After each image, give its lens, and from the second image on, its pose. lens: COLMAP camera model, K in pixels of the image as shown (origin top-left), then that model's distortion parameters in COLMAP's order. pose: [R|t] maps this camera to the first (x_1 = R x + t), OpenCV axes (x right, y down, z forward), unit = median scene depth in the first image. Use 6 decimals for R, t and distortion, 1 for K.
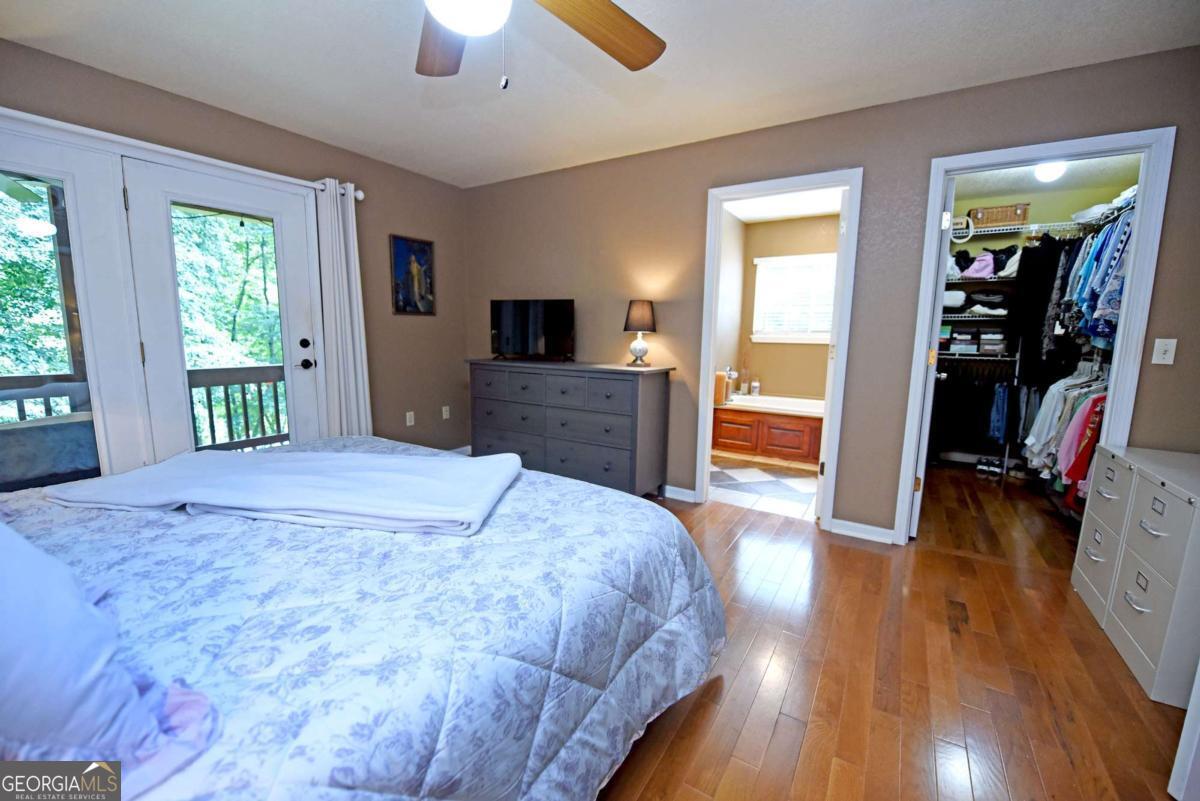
lens RADIAL K [[477.5, 0, 600.0], [0, 477.5, 400.5], [0, 0, 1]] dist [-0.015132, -0.000668]
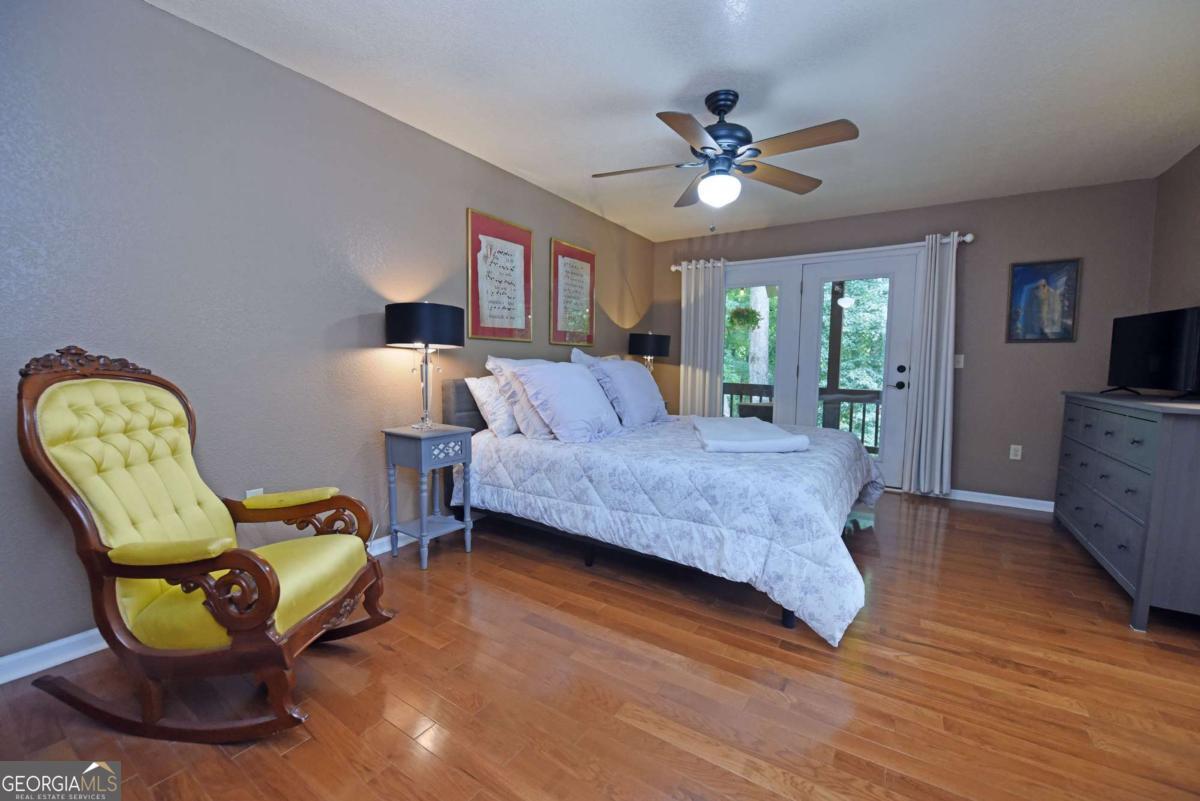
lens RADIAL K [[477.5, 0, 600.0], [0, 477.5, 400.5], [0, 0, 1]] dist [-0.015132, -0.000668]
pose [[-0.017573, 0.063587, -0.997822, 0.567115], [-0.156973, 0.985424, 0.065561, 0.005404], [0.987447, 0.157783, -0.007335, 0.189408]]
